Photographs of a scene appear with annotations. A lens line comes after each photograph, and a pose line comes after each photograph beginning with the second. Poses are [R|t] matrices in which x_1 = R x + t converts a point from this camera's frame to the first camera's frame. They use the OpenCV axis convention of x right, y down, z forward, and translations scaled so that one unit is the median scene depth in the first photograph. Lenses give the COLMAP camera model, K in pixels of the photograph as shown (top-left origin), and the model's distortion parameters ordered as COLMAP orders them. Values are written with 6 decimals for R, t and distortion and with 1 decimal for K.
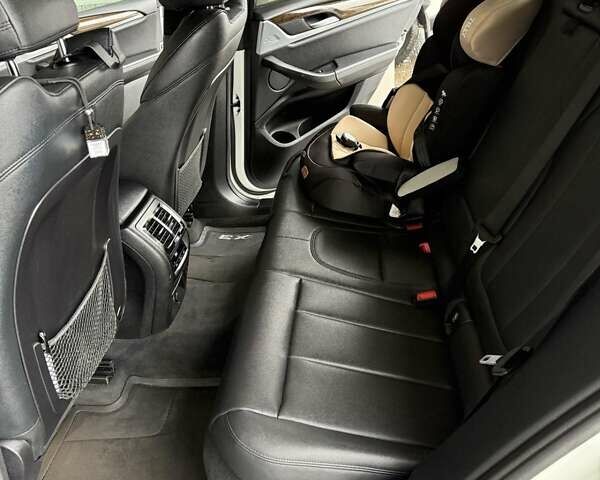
lens RADIAL K [[557.8, 0, 299.1], [0, 557.8, 247.6], [0, 0, 1]] dist [0.154394, -0.308089]
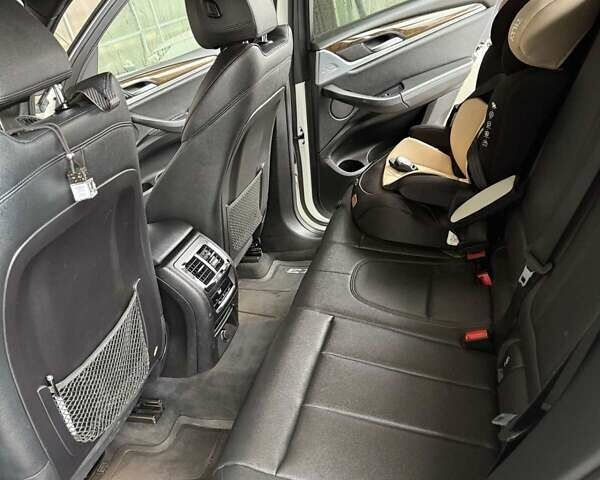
lens RADIAL K [[557.8, 0, 299.1], [0, 557.8, 247.6], [0, 0, 1]] dist [0.154394, -0.308089]
pose [[0.973855, -0.036292, -0.224253, 0.140959], [0.024329, 0.998141, -0.055880, -0.006566], [0.225864, 0.048964, 0.972927, 0.071511]]
